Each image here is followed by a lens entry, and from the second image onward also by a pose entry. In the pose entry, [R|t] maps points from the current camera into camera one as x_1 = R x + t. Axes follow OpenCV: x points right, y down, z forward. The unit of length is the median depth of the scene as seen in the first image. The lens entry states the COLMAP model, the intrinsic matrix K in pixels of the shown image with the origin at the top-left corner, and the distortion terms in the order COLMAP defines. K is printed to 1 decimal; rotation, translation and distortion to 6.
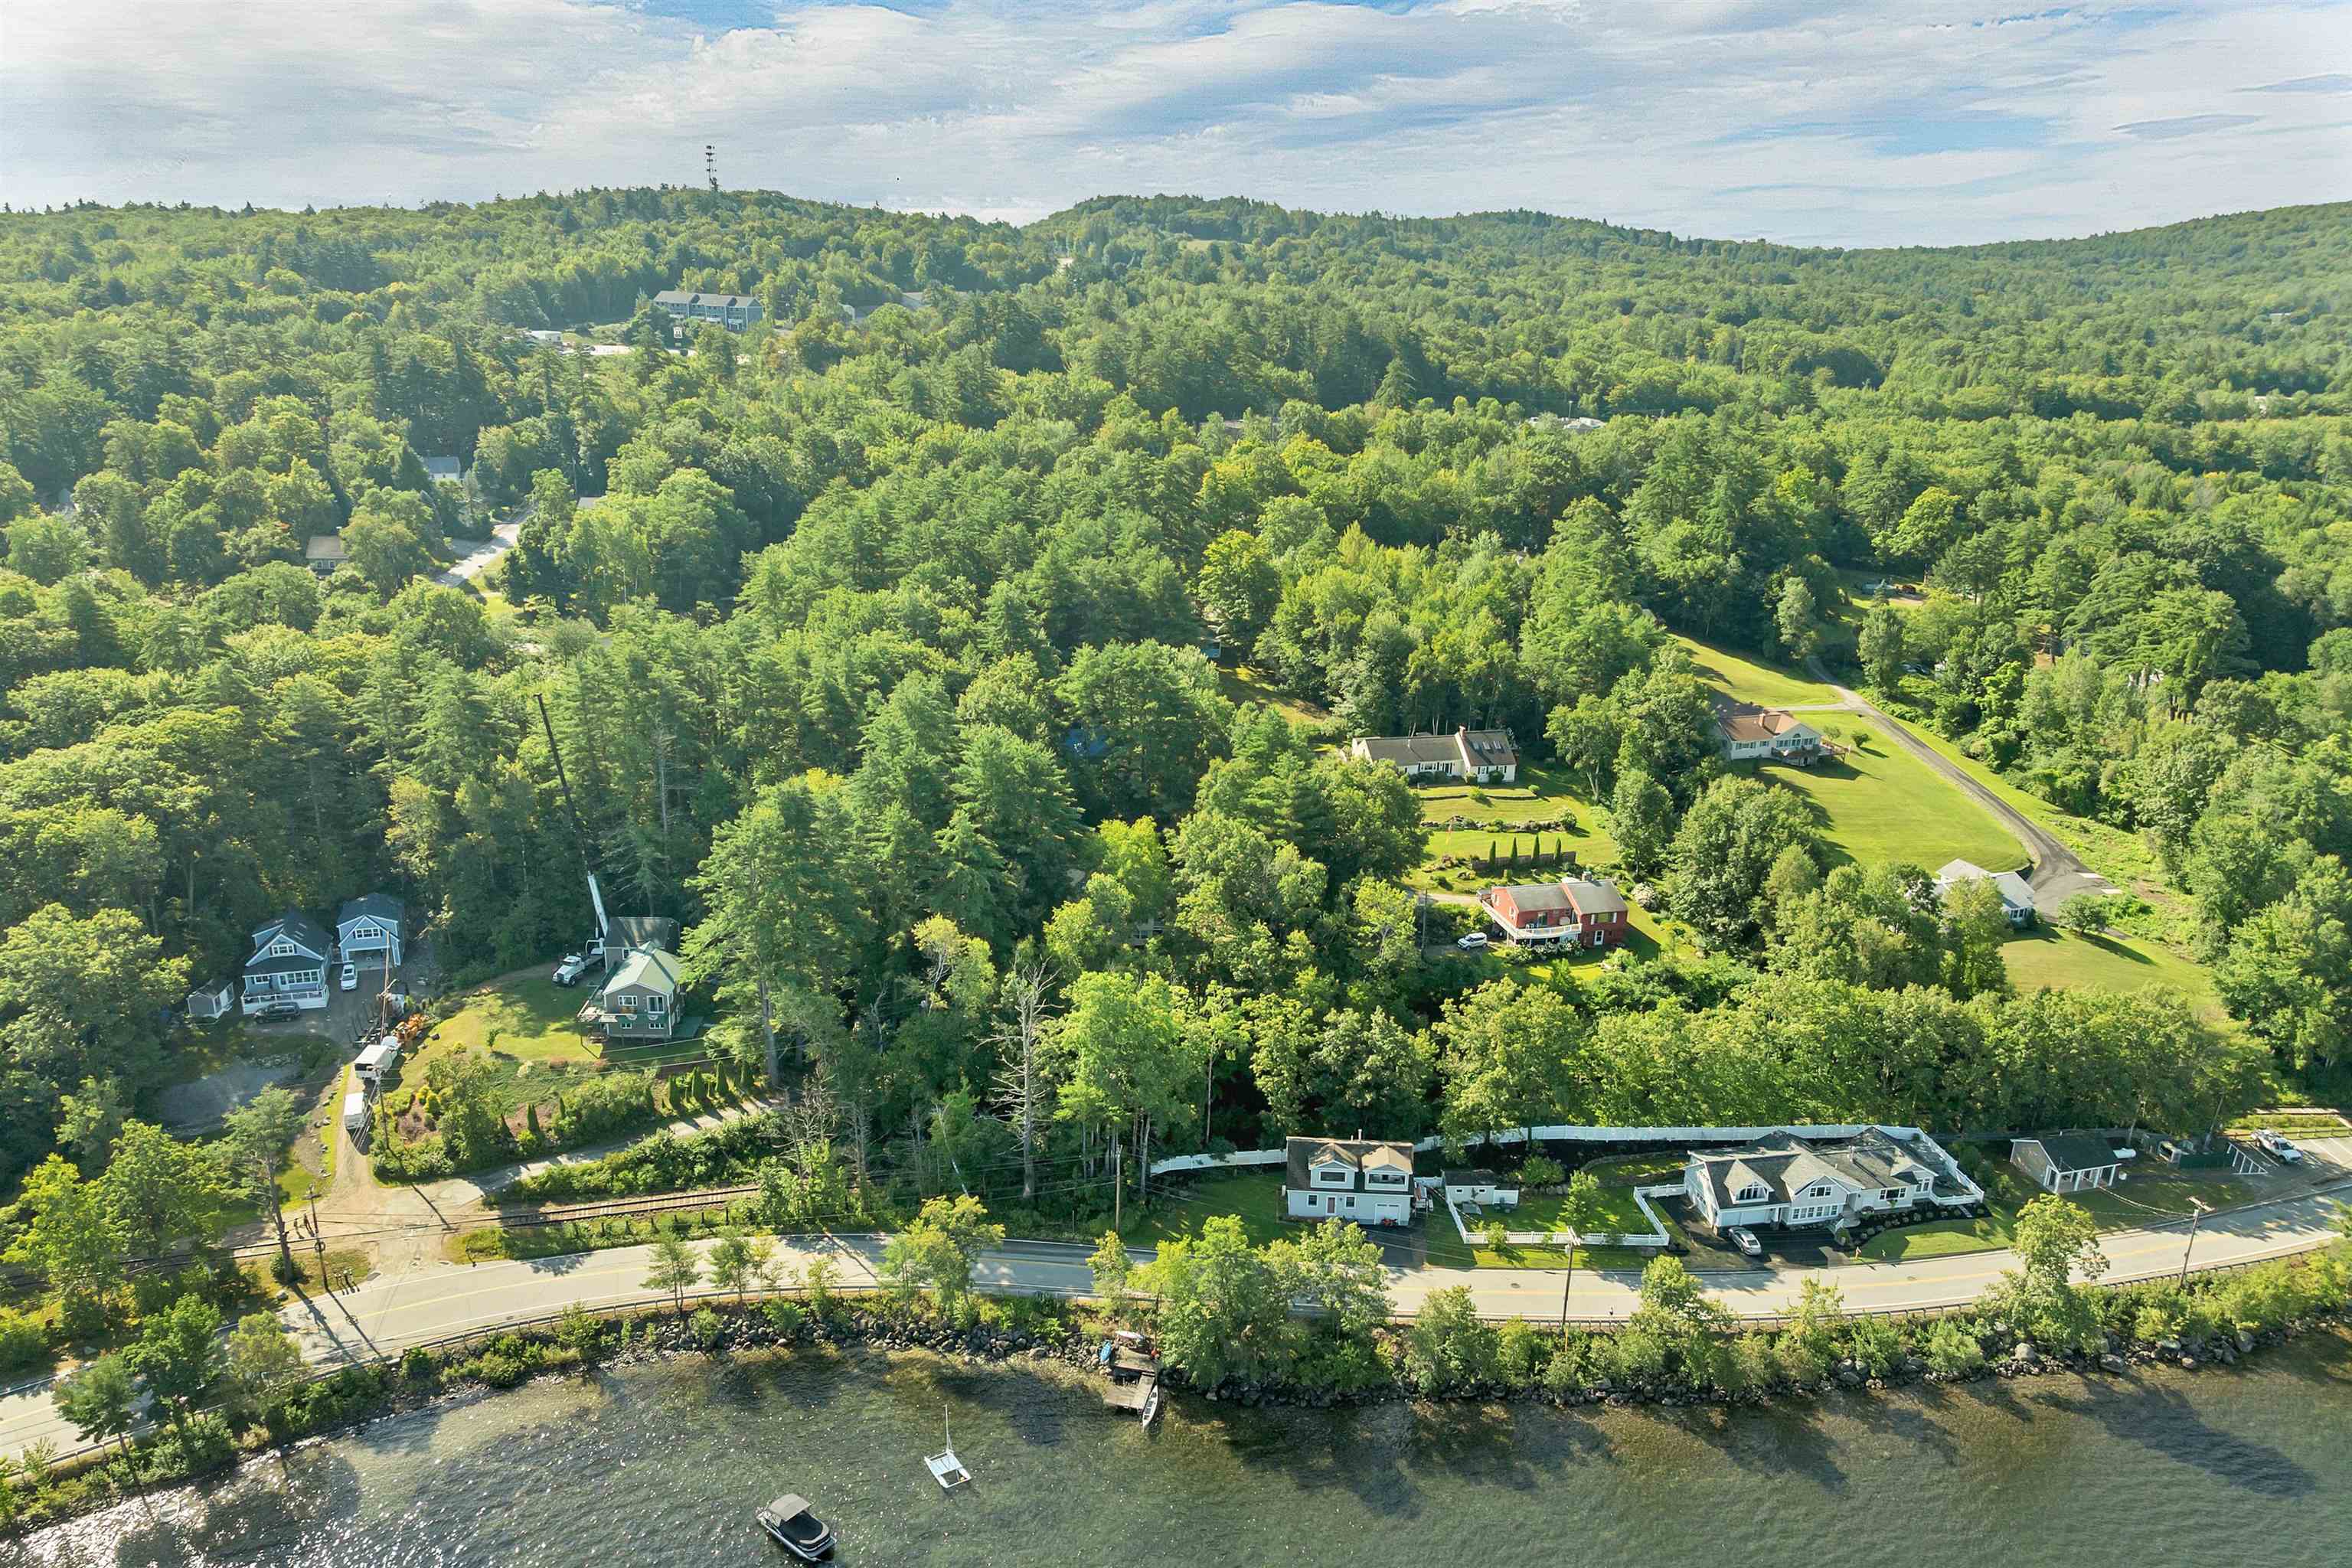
lens RADIAL K [[1698.3, 0, 1185.8], [0, 1698.3, 822.1], [0, 0, 1]] dist [-0.032822, -0.010692]
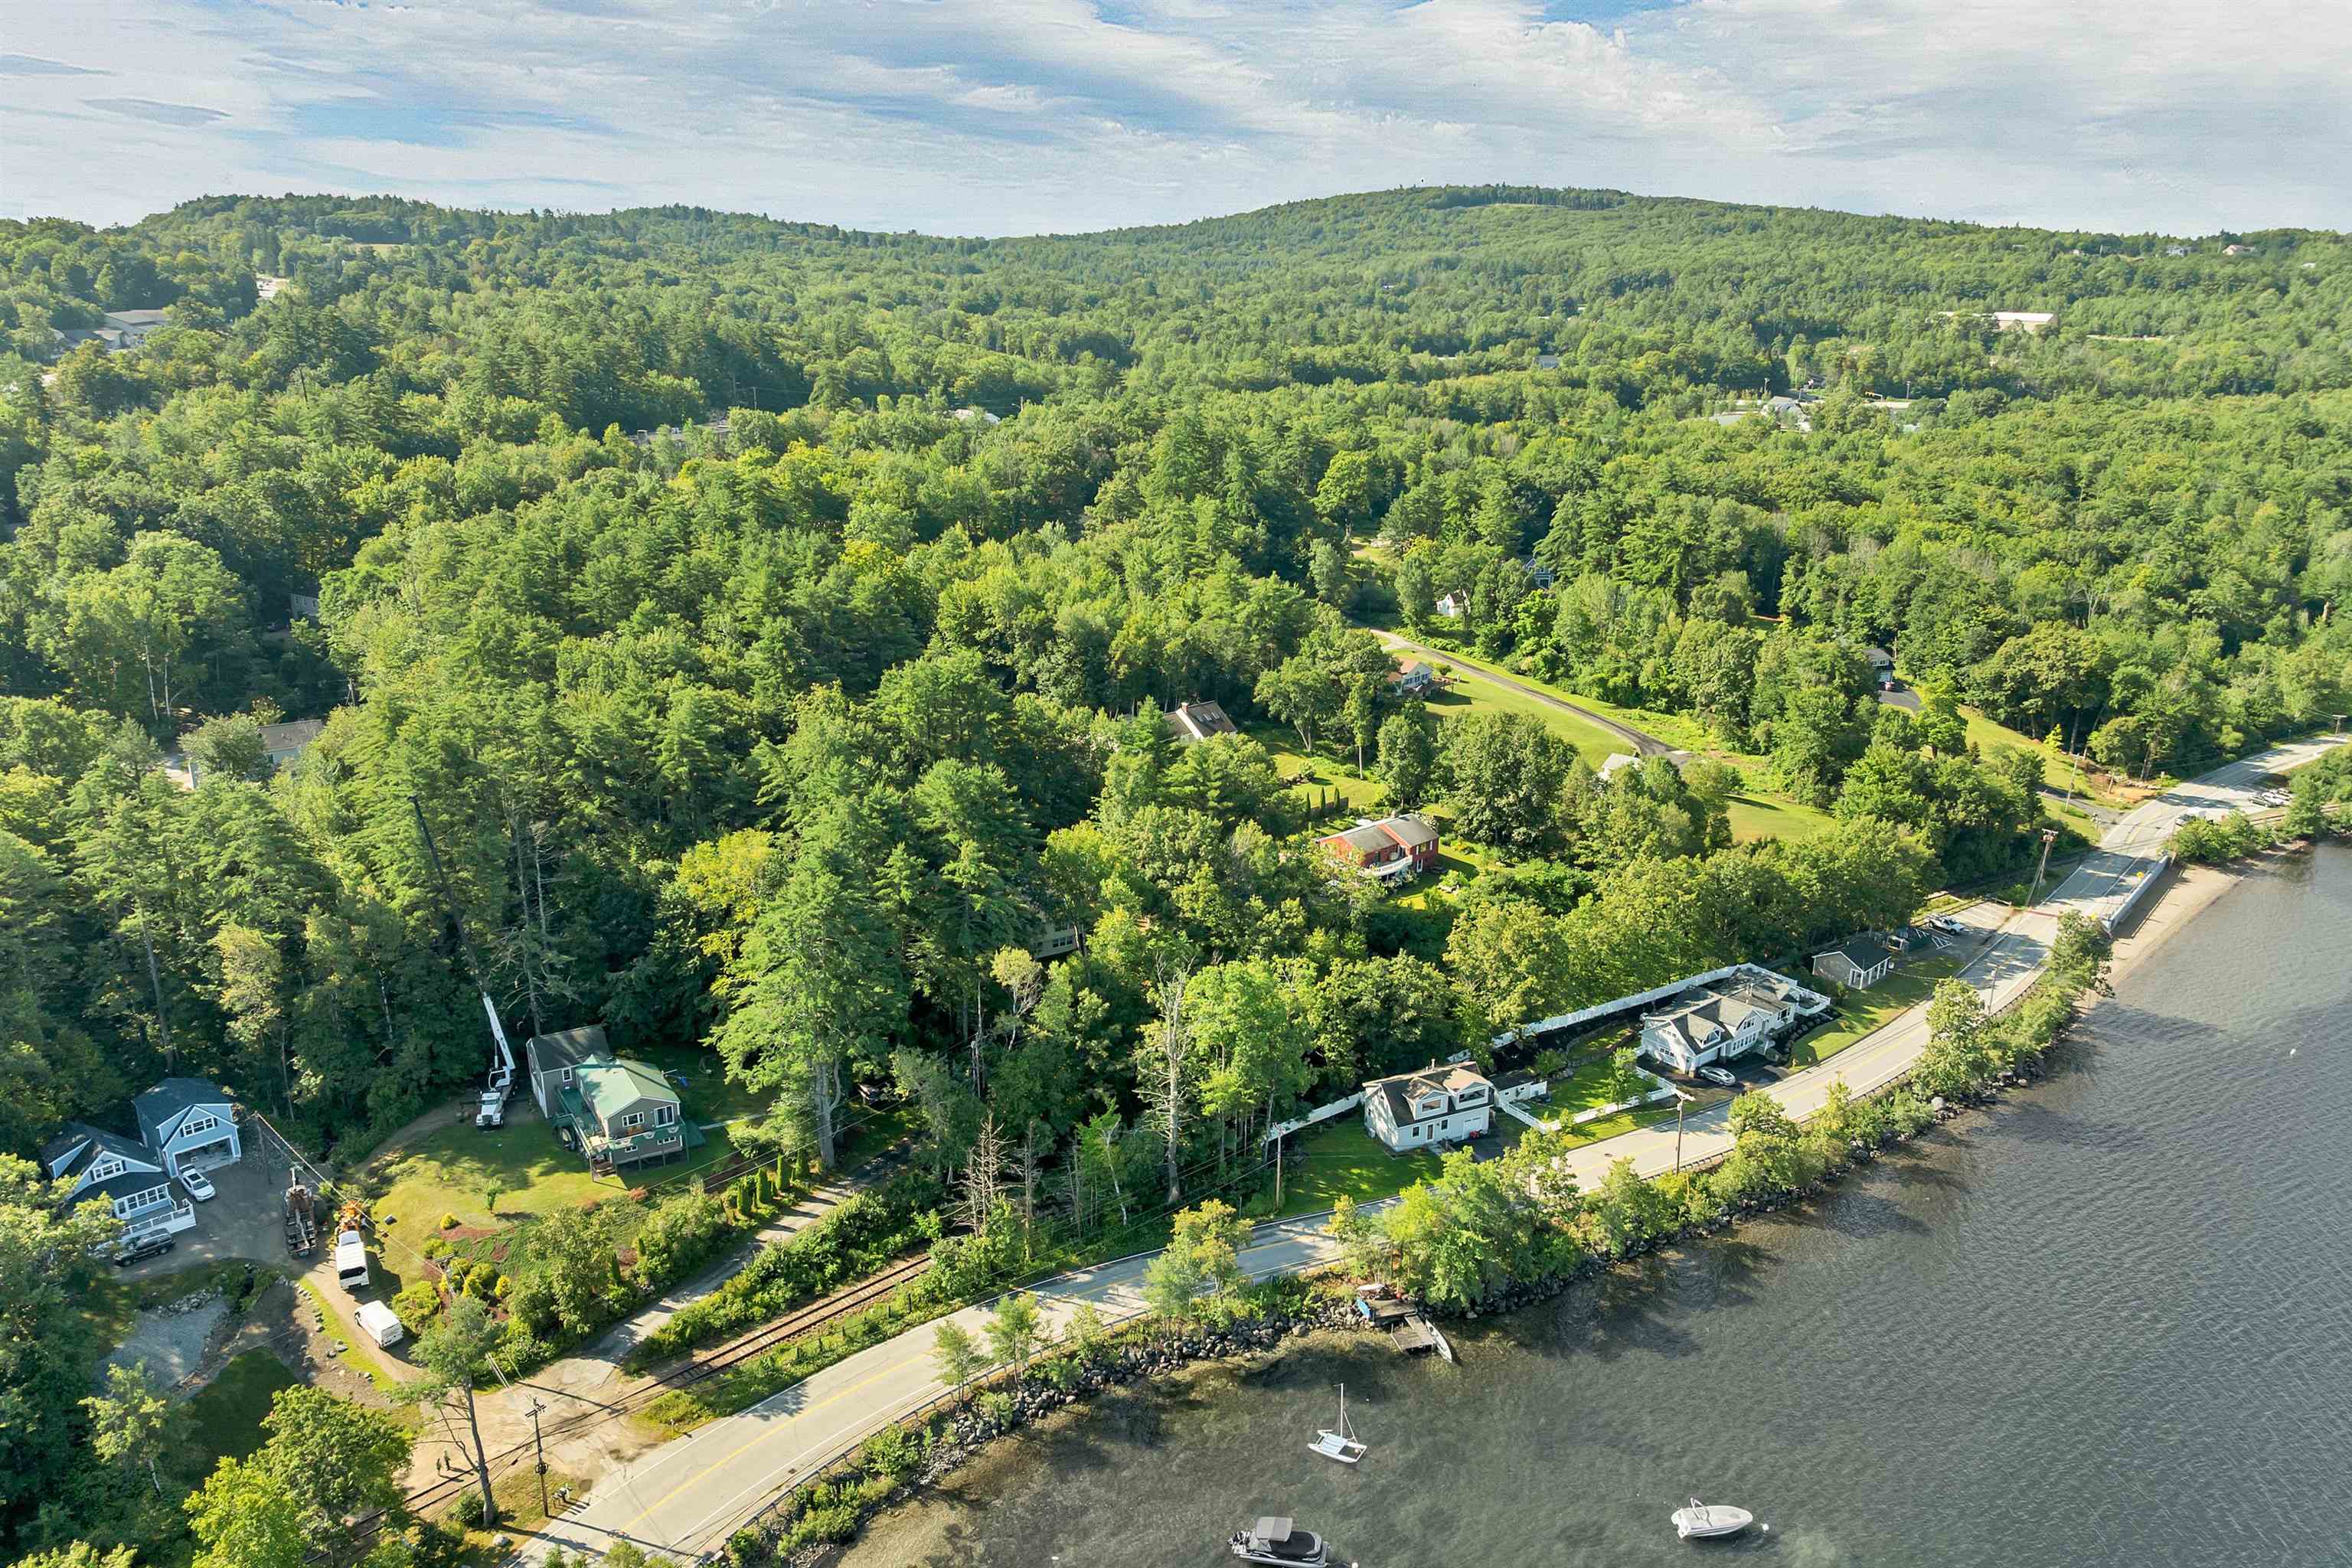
lens RADIAL K [[1698.3, 0, 1185.8], [0, 1698.3, 822.1], [0, 0, 1]] dist [-0.032822, -0.010692]
pose [[0.876185, -0.163689, 0.453328, -0.474591], [0.161985, 0.985860, 0.042894, -0.040264], [-0.453939, 0.035849, 0.890311, 0.083237]]
